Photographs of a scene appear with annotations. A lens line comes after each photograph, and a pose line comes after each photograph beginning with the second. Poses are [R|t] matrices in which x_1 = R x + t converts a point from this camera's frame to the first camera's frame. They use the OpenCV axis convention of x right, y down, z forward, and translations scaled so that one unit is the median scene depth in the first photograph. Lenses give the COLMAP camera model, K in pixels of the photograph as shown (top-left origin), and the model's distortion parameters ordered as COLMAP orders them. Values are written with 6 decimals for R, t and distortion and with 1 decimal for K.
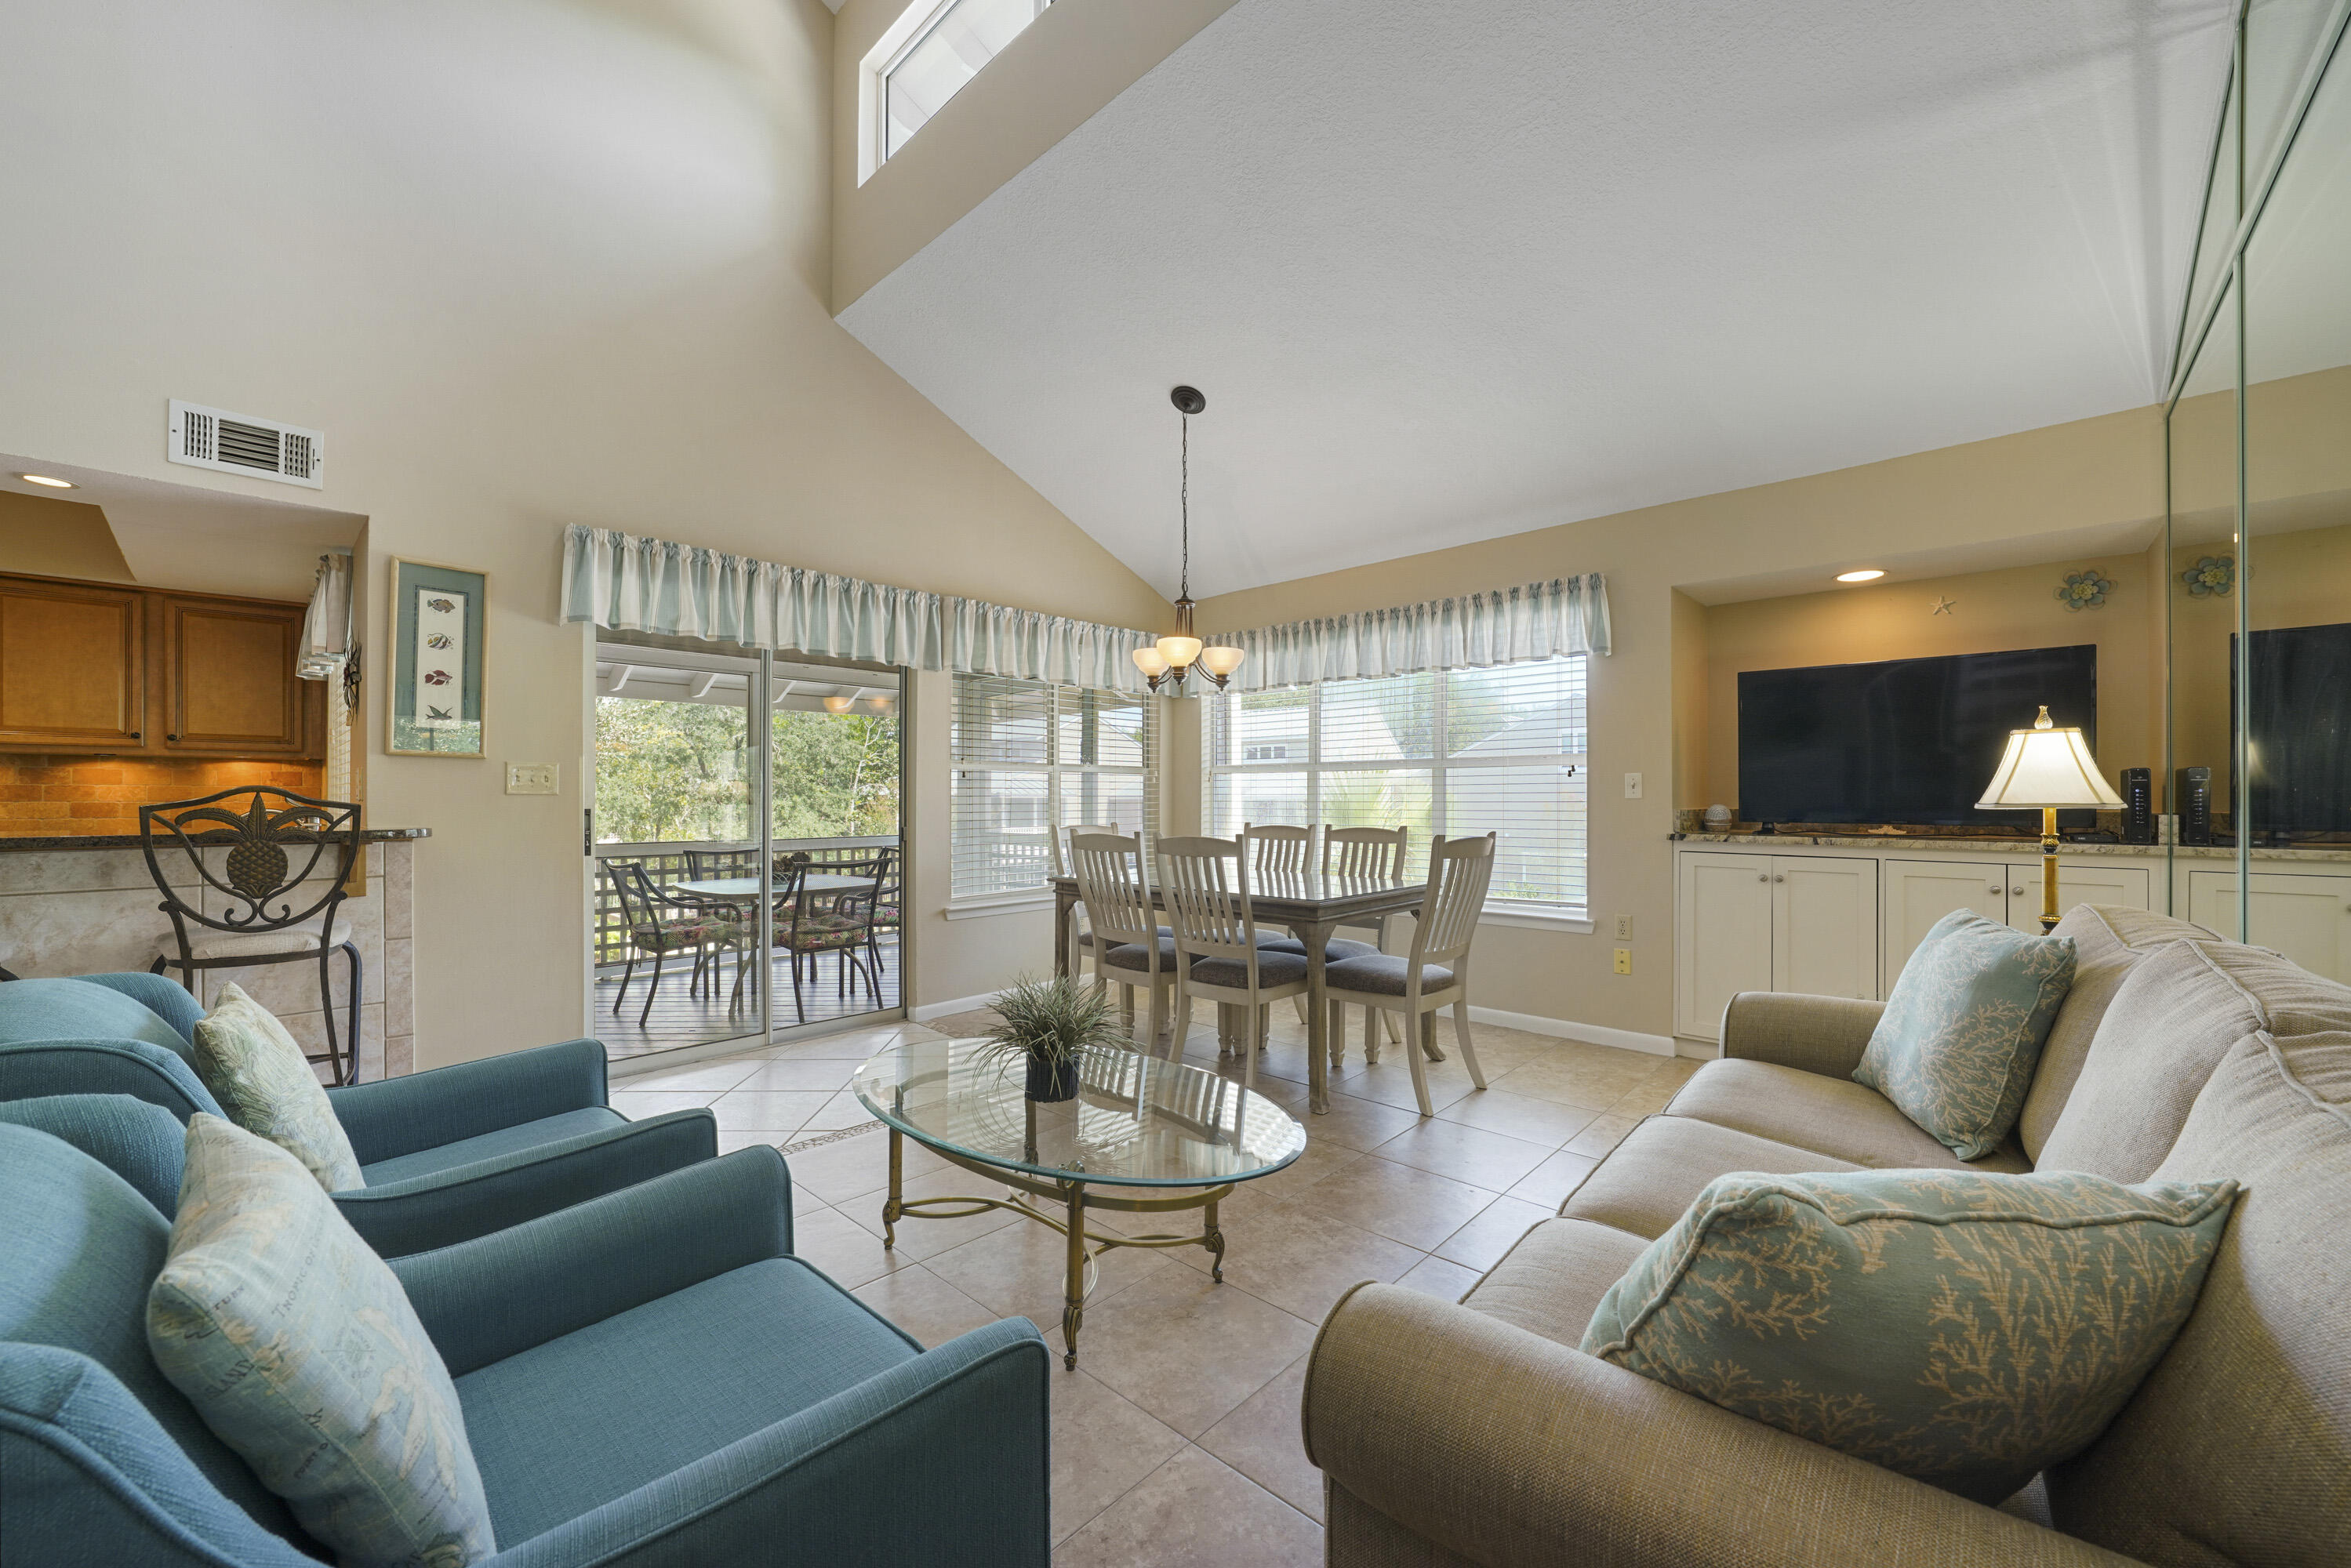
lens RADIAL K [[884.3, 0, 1182.2], [0, 884.3, 794.2], [0, 0, 1]] dist [-0.012015, -0.000158]
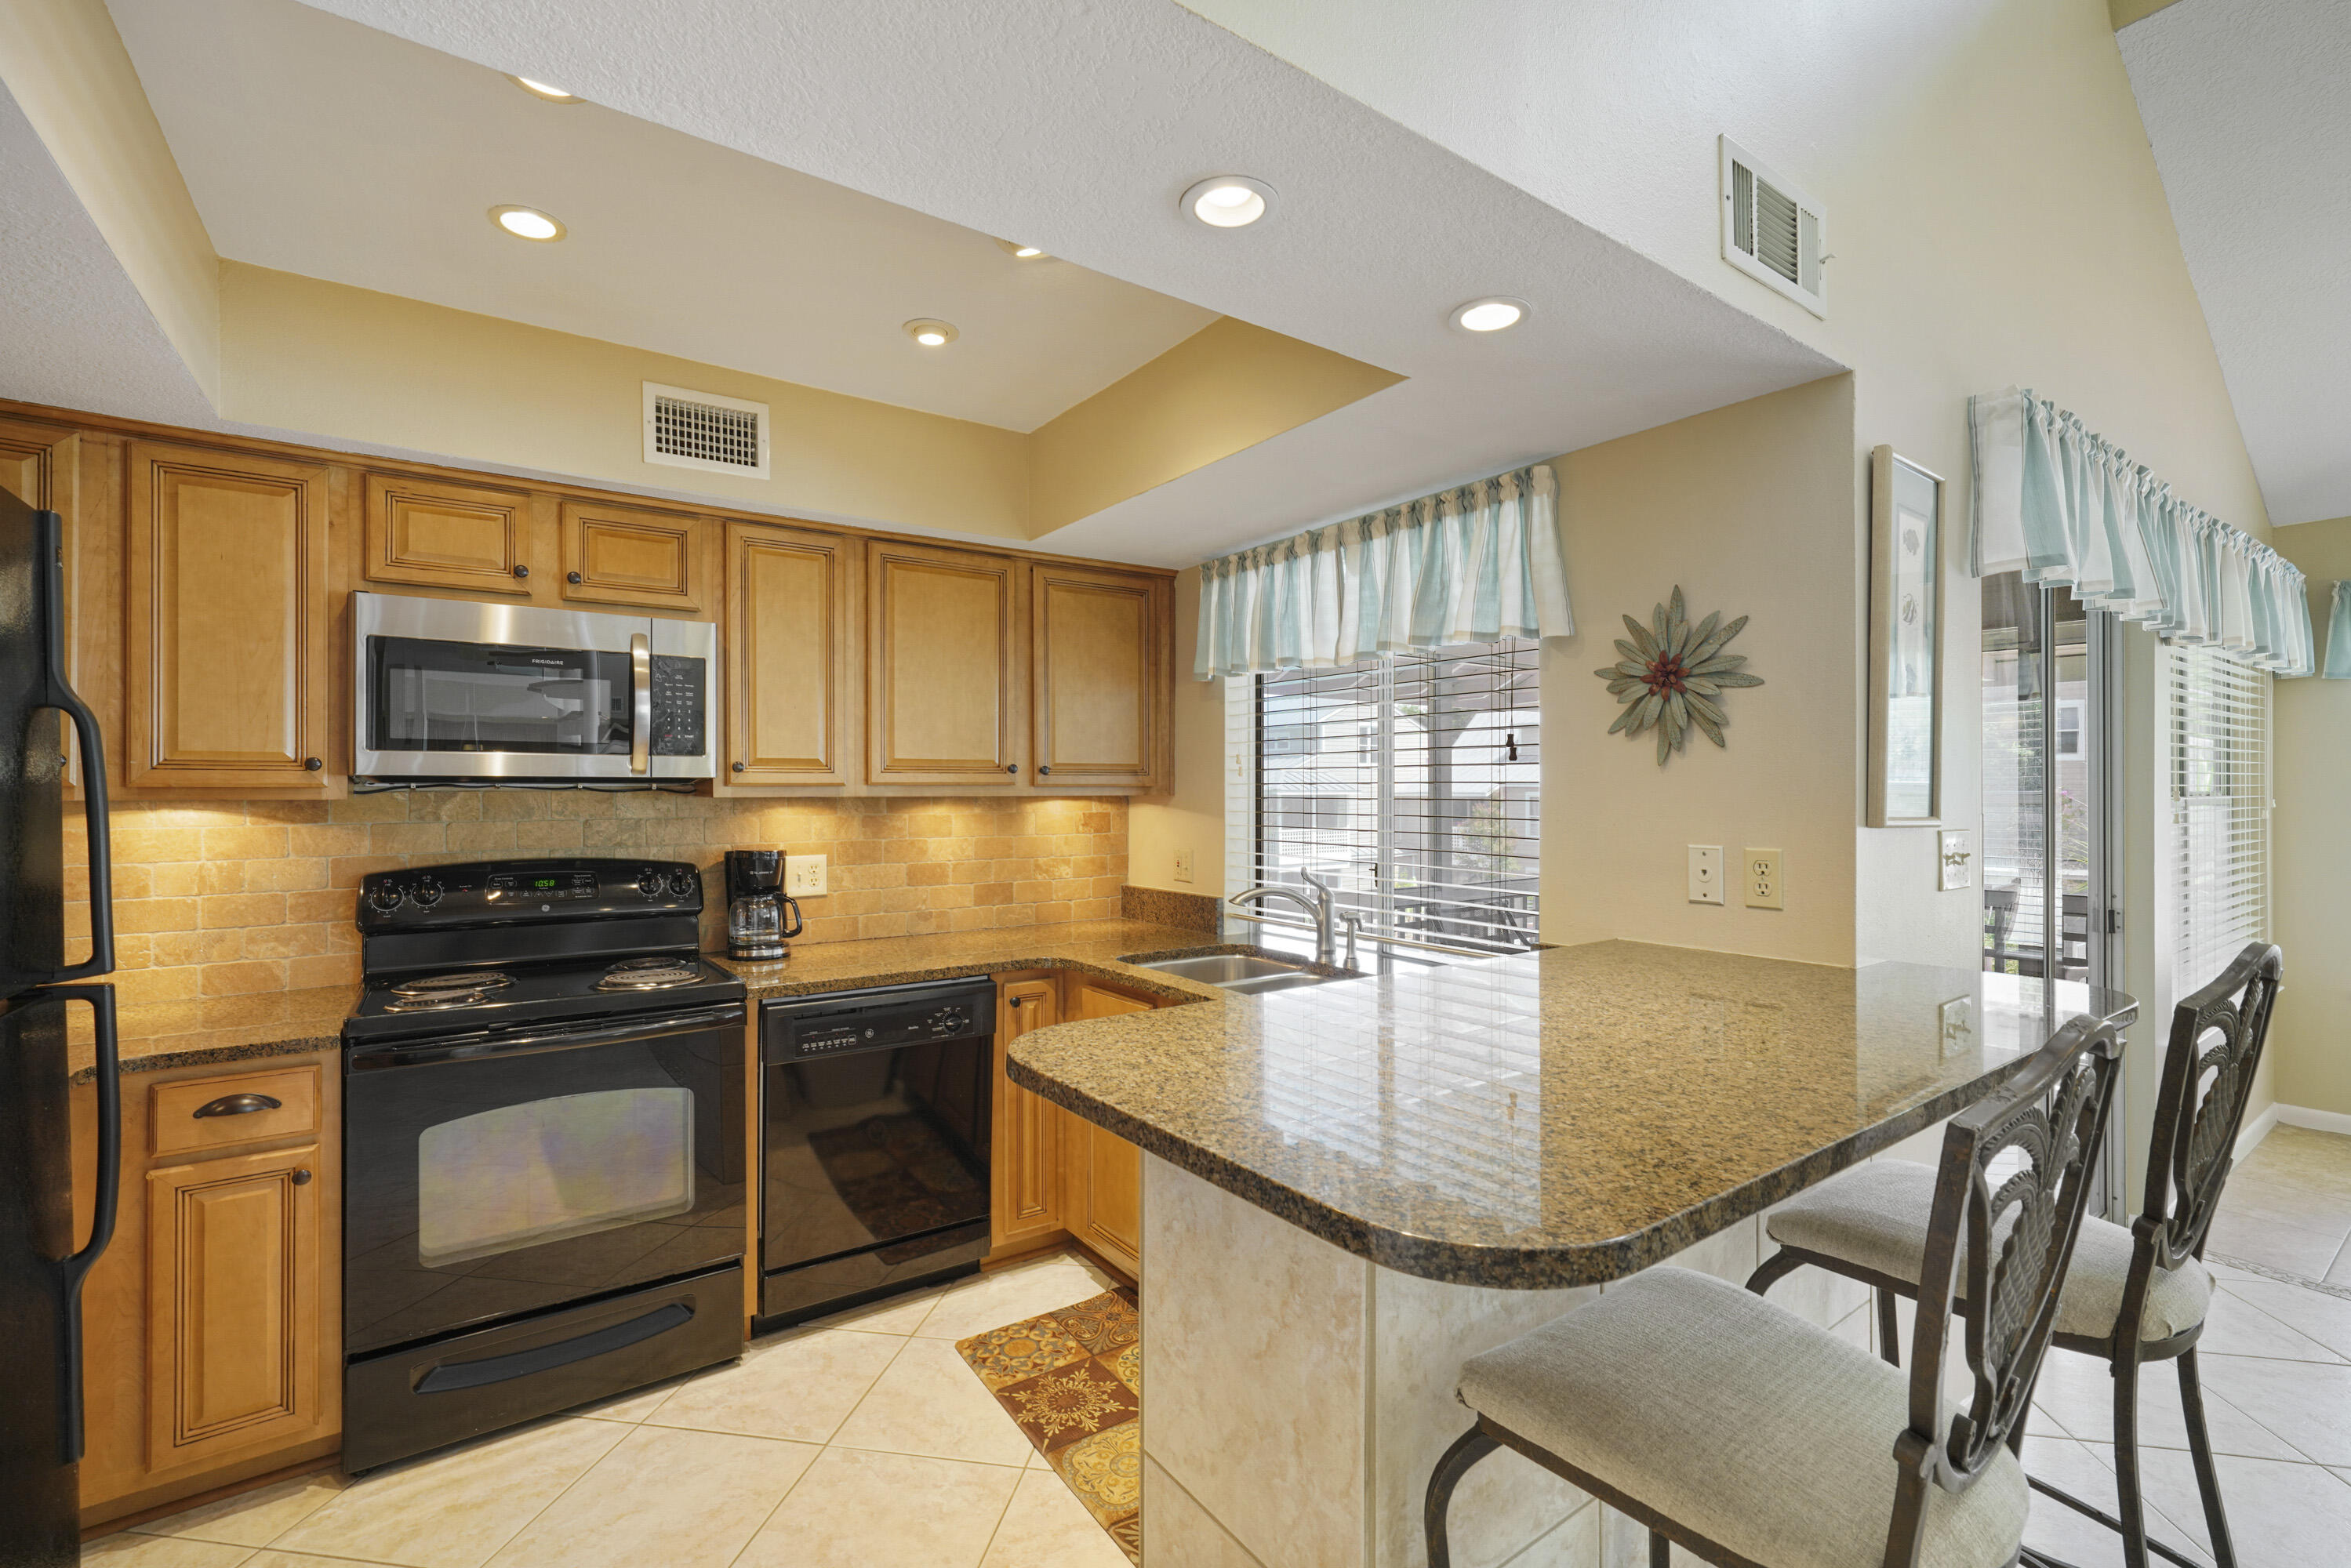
lens RADIAL K [[1040.2, 0, 1175.5], [0, 1040.2, 784.0], [0, 0, 1]] dist [-0.010231, -0.000297]
pose [[0.975026, -0.001537, -0.222085, -0.912741], [0.001876, 0.999997, 0.001319, -0.057665], [0.222083, -0.001702, 0.975026, 0.235340]]
